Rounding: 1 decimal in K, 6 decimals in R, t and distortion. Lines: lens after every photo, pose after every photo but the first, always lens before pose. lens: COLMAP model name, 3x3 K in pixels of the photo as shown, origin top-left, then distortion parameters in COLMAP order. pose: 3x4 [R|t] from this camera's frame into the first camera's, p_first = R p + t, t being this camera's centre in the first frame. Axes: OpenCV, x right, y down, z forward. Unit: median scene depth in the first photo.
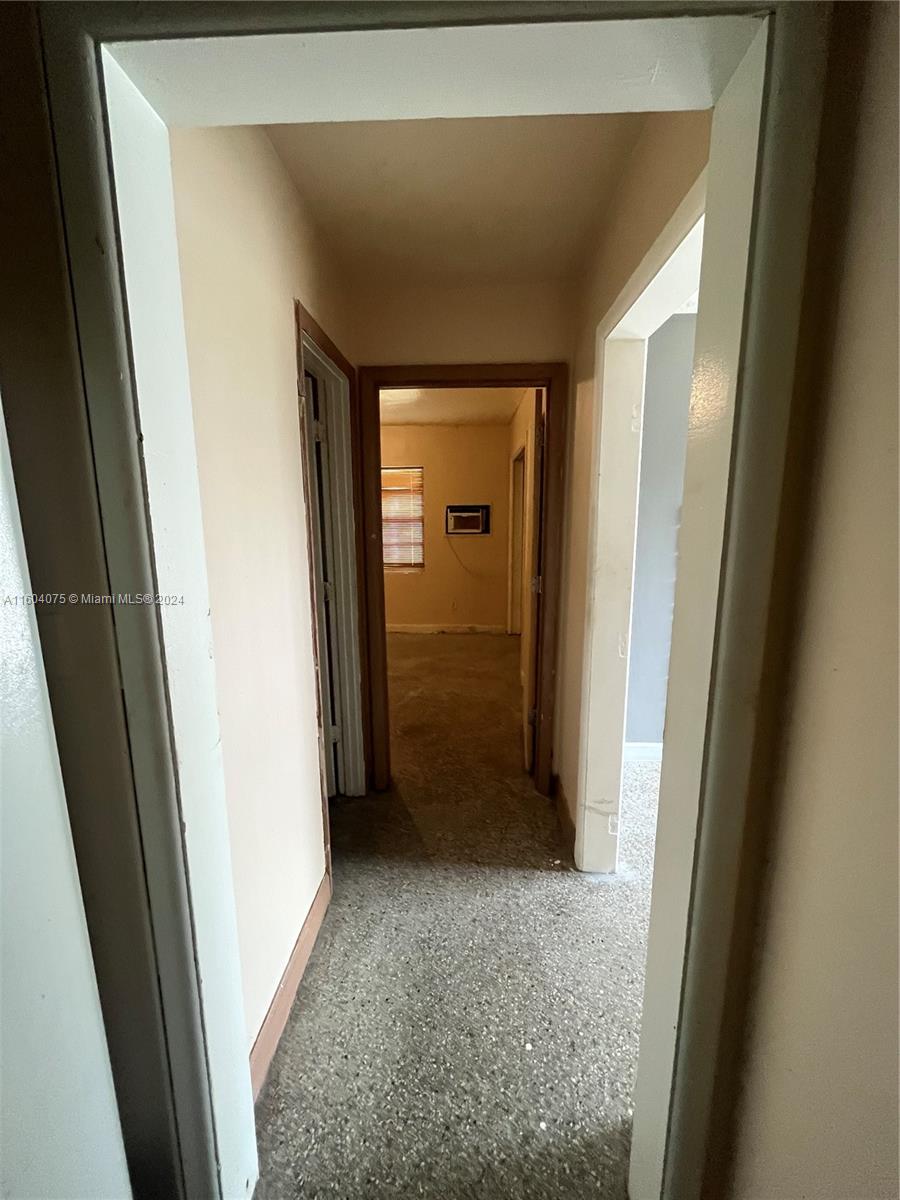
lens RADIAL K [[489.1, 0, 453.3], [0, 489.1, 600.9], [0, 0, 1]] dist [0.000287, -0.000286]
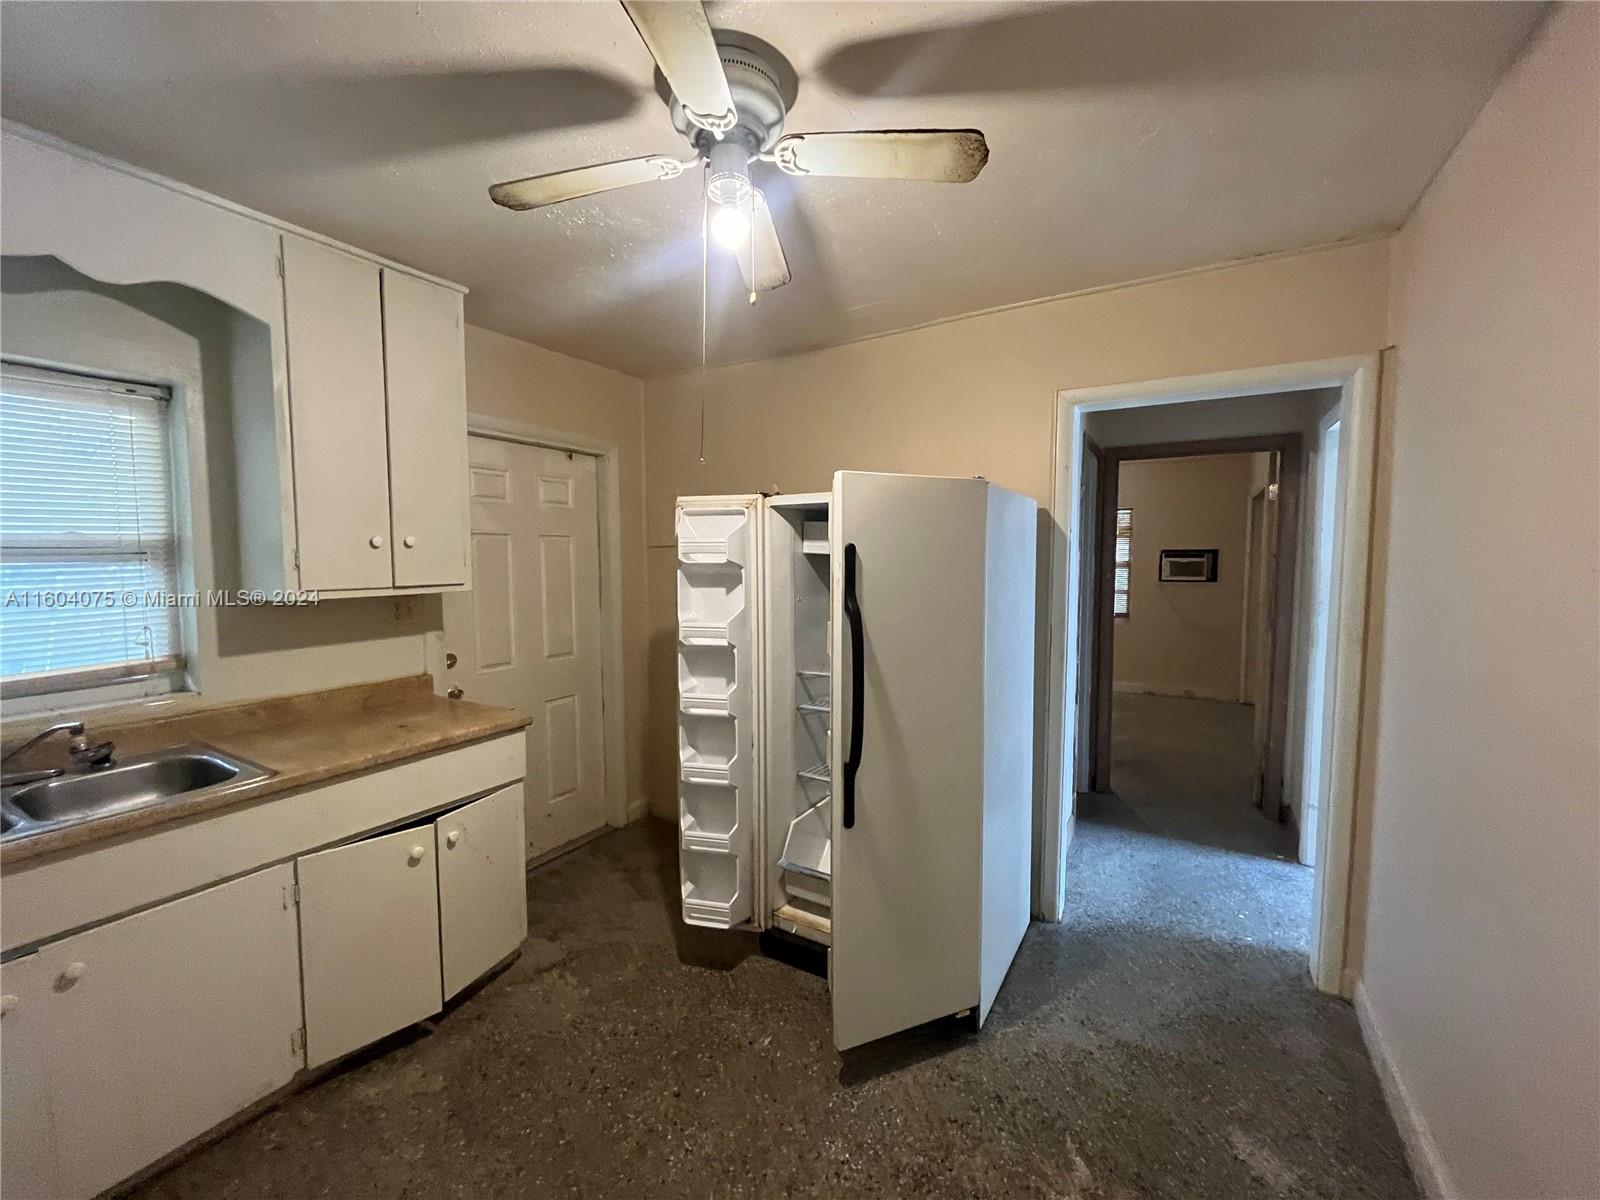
lens RADIAL K [[652.1, 0, 798.2], [0, 652.1, 601.9], [0, 0, 1]] dist [0.000287, -0.000286]
pose [[0.879824, 0.035631, -0.473961, -0.059626], [-0.087109, 0.992384, -0.087098, 0.126637], [0.467248, 0.117917, 0.876227, -0.709384]]
